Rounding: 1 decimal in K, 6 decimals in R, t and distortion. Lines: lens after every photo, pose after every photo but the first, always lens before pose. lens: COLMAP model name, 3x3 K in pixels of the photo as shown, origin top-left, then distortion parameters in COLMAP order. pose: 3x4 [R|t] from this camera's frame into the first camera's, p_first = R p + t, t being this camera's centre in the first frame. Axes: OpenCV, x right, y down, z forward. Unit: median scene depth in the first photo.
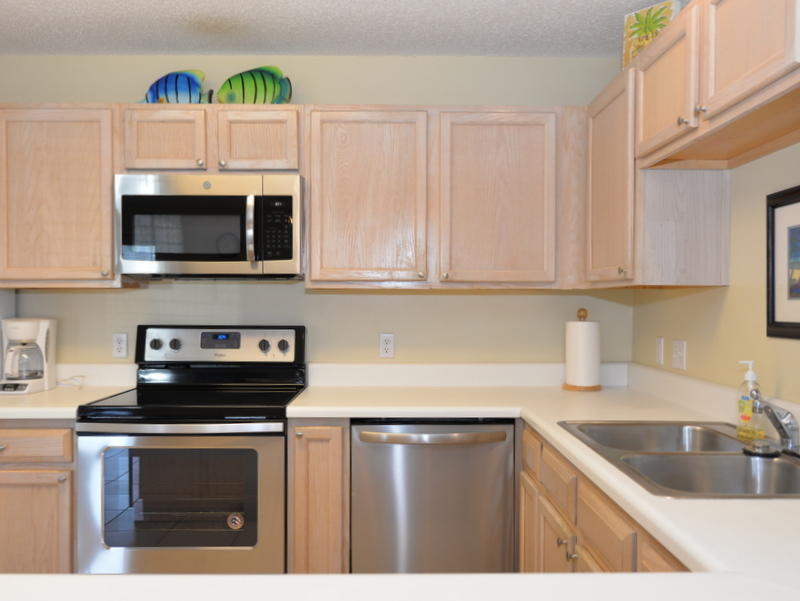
lens RADIAL K [[665.3, 0, 397.8], [0, 665.3, 302.3], [0, 0, 1]] dist [0.002907, -0.008638]
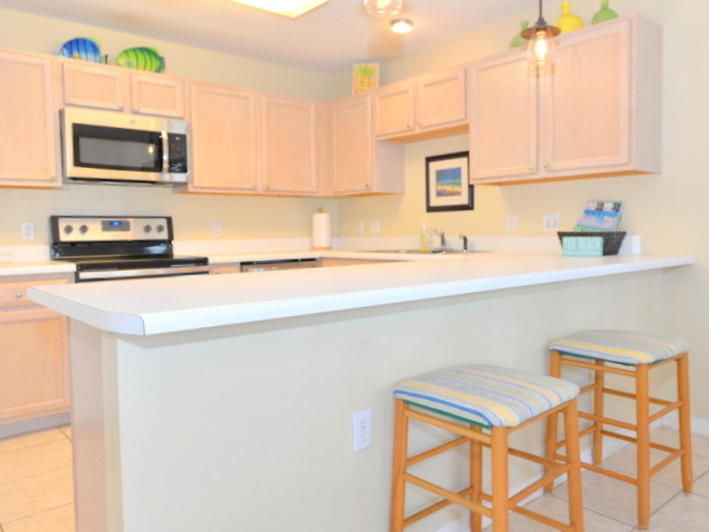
lens RADIAL K [[589.6, 0, 378.7], [0, 589.6, 257.8], [0, 0, 1]] dist [0.002907, -0.008638]
pose [[0.749314, -0.043020, 0.660816, -0.734390], [0.013805, 0.998686, 0.049362, 0.074879], [-0.662071, -0.027865, 0.748923, -0.396087]]
